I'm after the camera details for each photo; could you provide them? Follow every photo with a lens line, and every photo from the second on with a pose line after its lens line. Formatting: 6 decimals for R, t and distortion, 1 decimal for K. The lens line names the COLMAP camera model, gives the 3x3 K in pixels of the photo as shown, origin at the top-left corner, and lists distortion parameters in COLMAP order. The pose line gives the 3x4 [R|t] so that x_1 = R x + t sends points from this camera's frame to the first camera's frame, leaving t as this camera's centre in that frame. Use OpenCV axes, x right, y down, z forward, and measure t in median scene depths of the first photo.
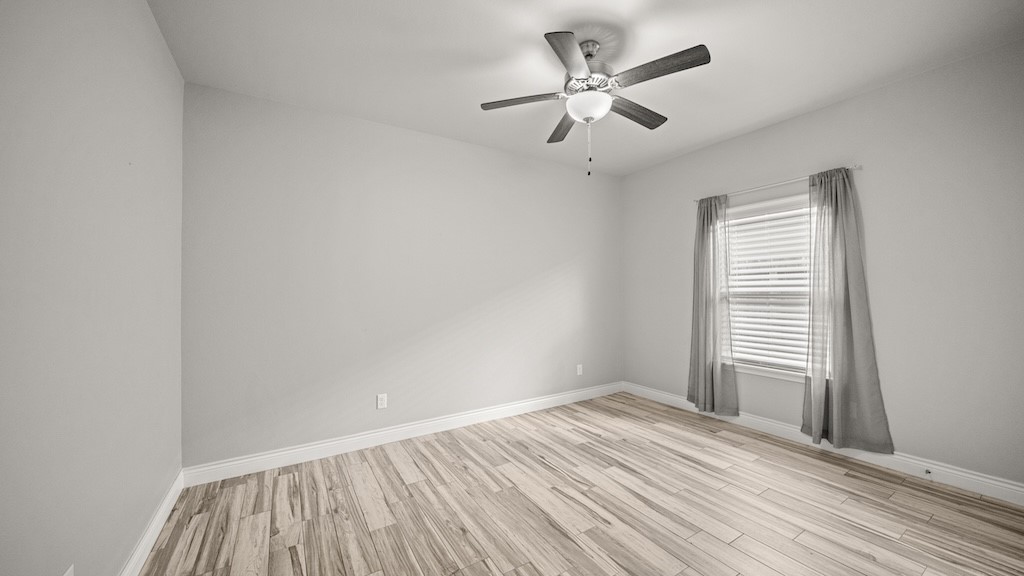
lens RADIAL K [[369.6, 0, 514.2], [0, 369.6, 286.4], [0, 0, 1]] dist [0.002582, -0.002587]
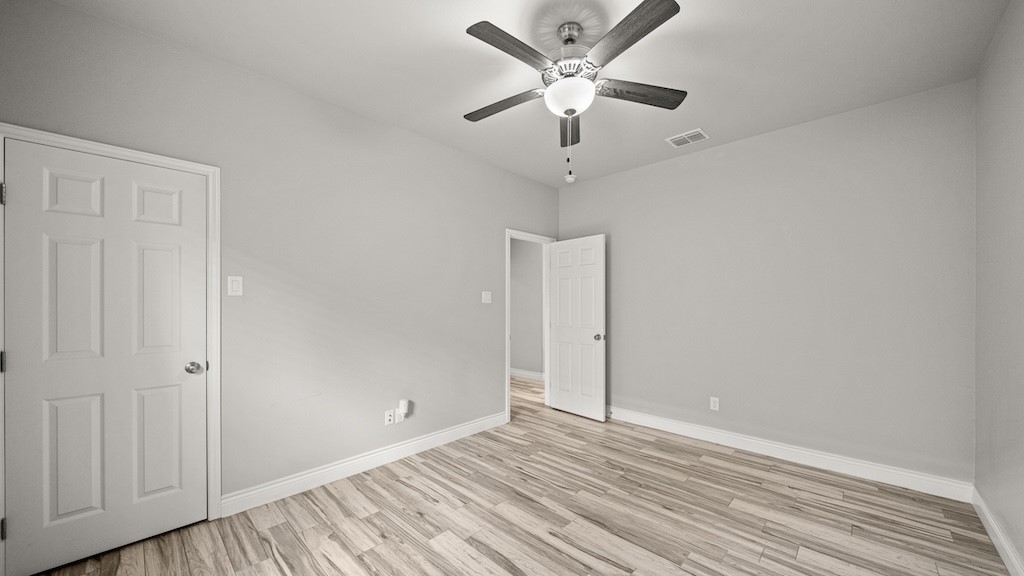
lens RADIAL K [[369.6, 0, 511.5], [0, 369.6, 294.9], [0, 0, 1]] dist [0.002582, -0.002587]
pose [[-0.968185, 0.005526, -0.250174, 0.585185], [0.012057, 0.999625, -0.024583, 0.009654], [0.249944, -0.026817, -0.967889, 1.887454]]
